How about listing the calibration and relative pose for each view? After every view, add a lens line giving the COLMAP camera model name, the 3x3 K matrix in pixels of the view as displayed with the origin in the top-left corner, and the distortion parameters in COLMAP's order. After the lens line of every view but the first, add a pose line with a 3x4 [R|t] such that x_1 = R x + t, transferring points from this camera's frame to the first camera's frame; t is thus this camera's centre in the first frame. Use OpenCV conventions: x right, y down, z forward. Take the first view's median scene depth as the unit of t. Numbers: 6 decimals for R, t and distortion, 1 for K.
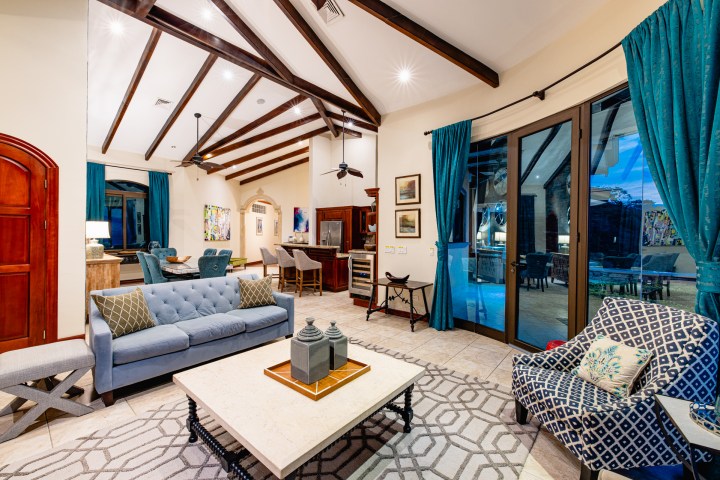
lens RADIAL K [[301.6, 0, 358.3], [0, 301.6, 238.9], [0, 0, 1]] dist [0.020302, 0.000451]
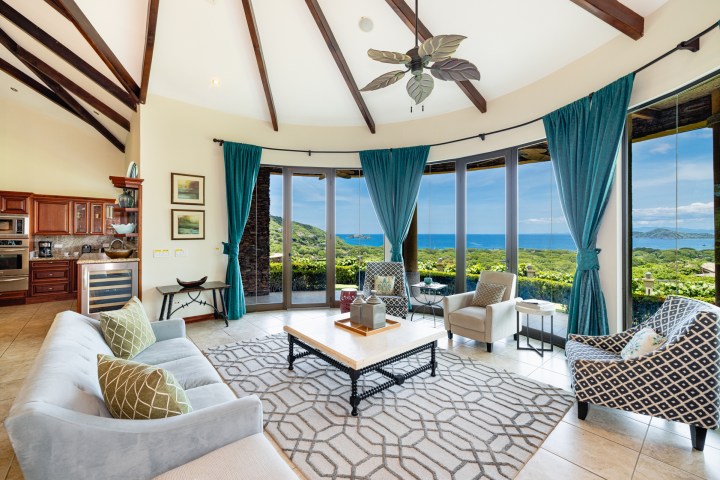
lens RADIAL K [[301.6, 0, 359.2], [0, 301.6, 235.5], [0, 0, 1]] dist [0.020302, 0.000451]
pose [[0.152796, -0.006346, 0.988237, -0.710943], [0.012349, 0.999914, 0.004511, -0.014286], [-0.988181, 0.011515, 0.152861, 0.326229]]
